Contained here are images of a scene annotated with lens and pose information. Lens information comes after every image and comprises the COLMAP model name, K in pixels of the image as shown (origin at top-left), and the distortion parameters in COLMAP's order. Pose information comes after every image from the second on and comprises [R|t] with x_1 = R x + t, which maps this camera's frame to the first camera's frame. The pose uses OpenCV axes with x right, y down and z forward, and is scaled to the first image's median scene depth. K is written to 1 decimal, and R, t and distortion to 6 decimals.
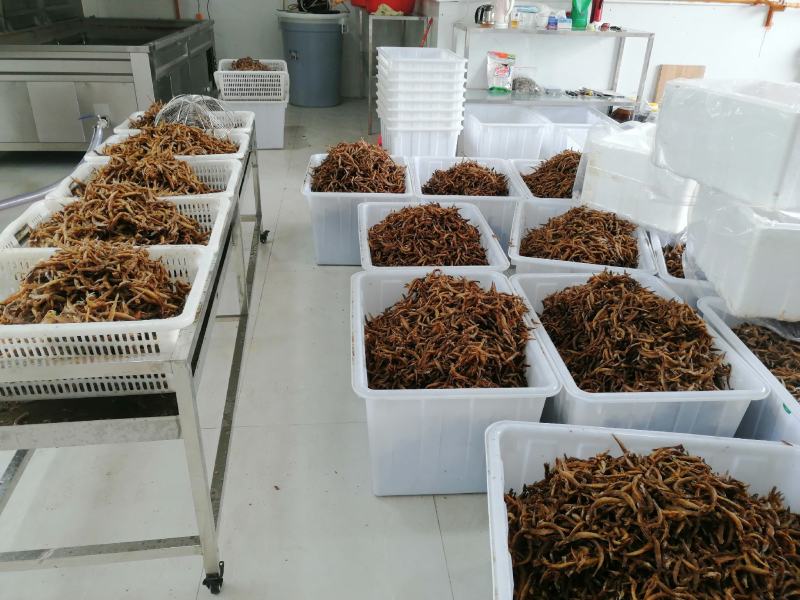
lens RADIAL K [[621.9, 0, 400.0], [0, 621.9, 300.0], [0, 0, 1]] dist [0.027464, -0.058505]
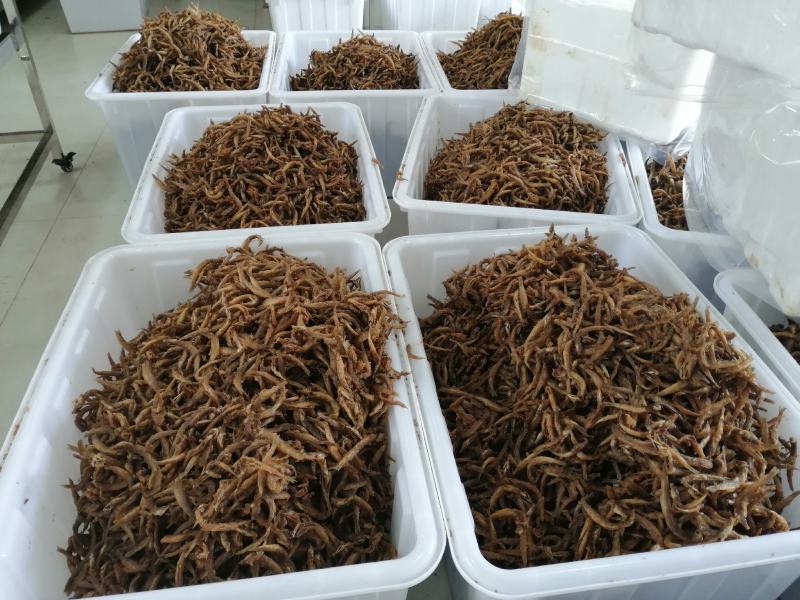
lens RADIAL K [[621.9, 0, 400.0], [0, 621.9, 300.0], [0, 0, 1]] dist [0.027464, -0.058505]
pose [[0.997276, -0.053936, 0.050317, 0.158215], [0.044763, 0.984712, 0.168341, -0.080939], [-0.058628, -0.165630, 0.984444, 0.437929]]
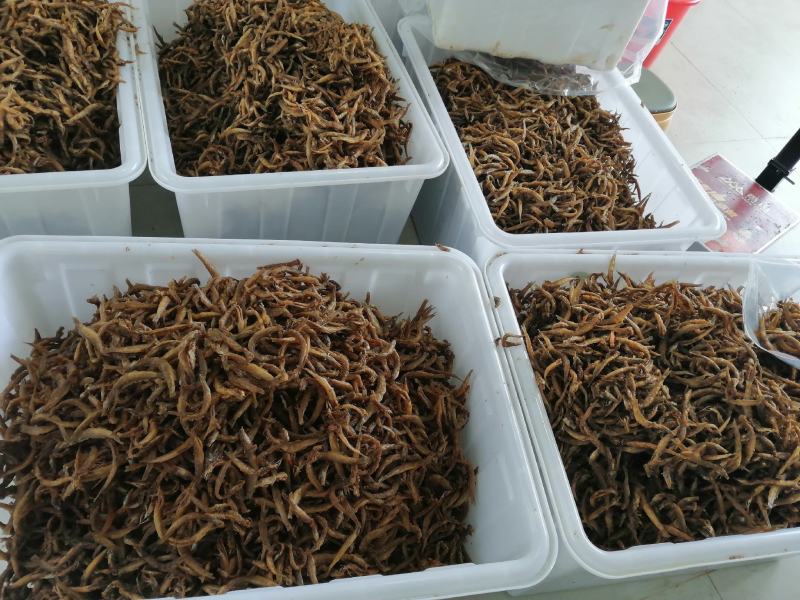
lens RADIAL K [[621.9, 0, 400.0], [0, 621.9, 300.0], [0, 0, 1]] dist [0.027464, -0.058505]
pose [[0.956764, -0.086204, 0.277797, 0.235444], [-0.045896, 0.898365, 0.436846, -0.022574], [-0.287221, -0.430708, 0.855567, 0.230821]]
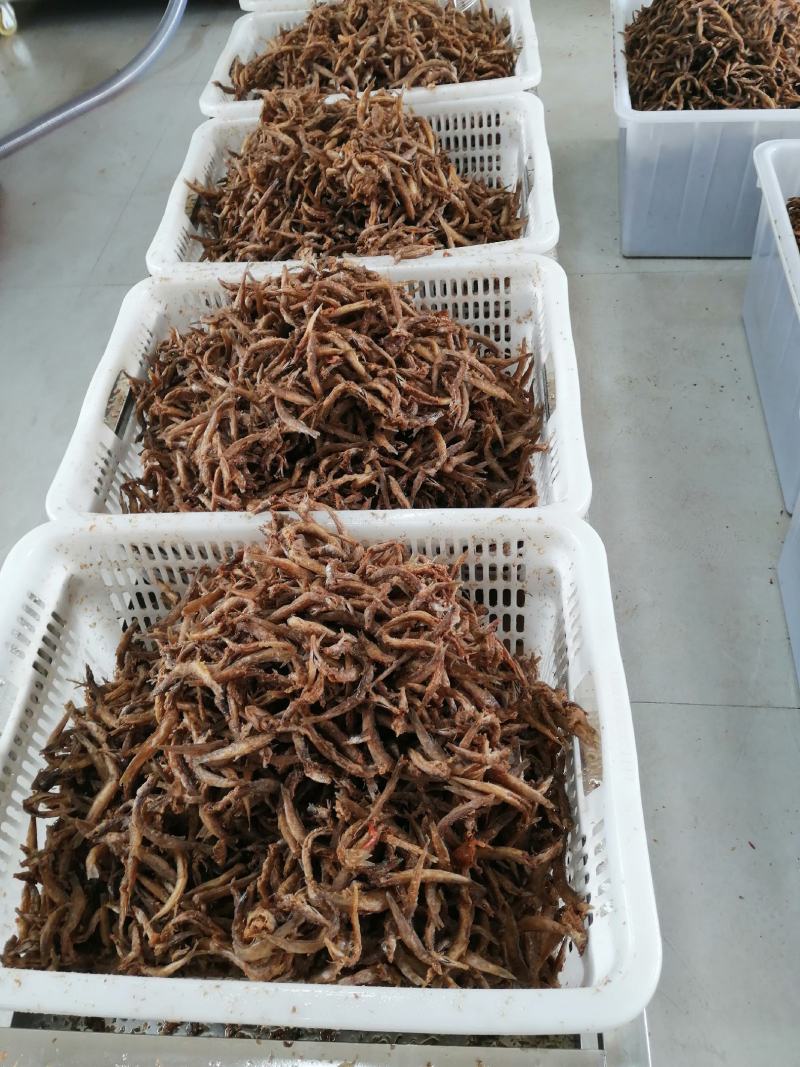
lens RADIAL K [[829.5, 0, 400.0], [0, 829.5, 533.5], [0, 0, 1]] dist [0.027464, -0.058505]
pose [[0.976279, 0.077539, -0.202155, -0.224097], [0.016370, 0.904567, 0.426018, -0.209561], [0.215895, -0.419222, 0.881840, 0.380022]]
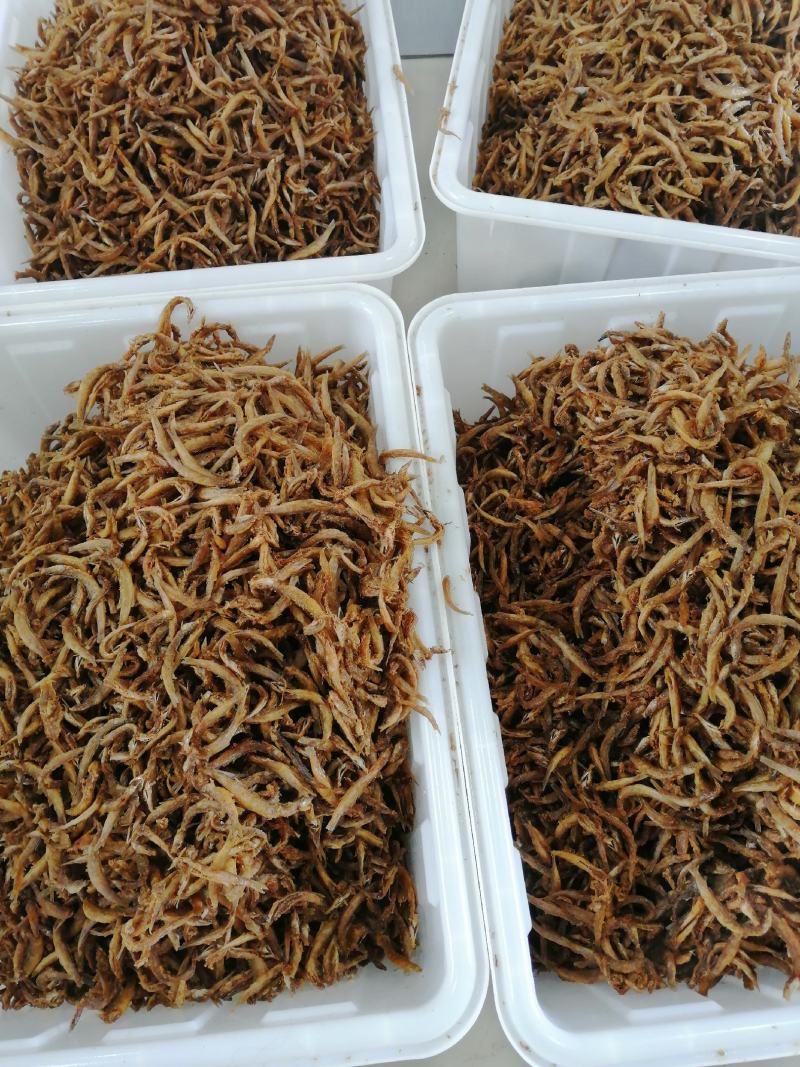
lens RADIAL K [[829.5, 0, 400.0], [0, 829.5, 533.5], [0, 0, 1]] dist [0.027464, -0.058505]
pose [[0.999169, -0.039210, -0.011116, 0.169686], [0.037479, 0.776847, 0.628572, -0.214341], [-0.016011, -0.628467, 0.777672, 0.605464]]
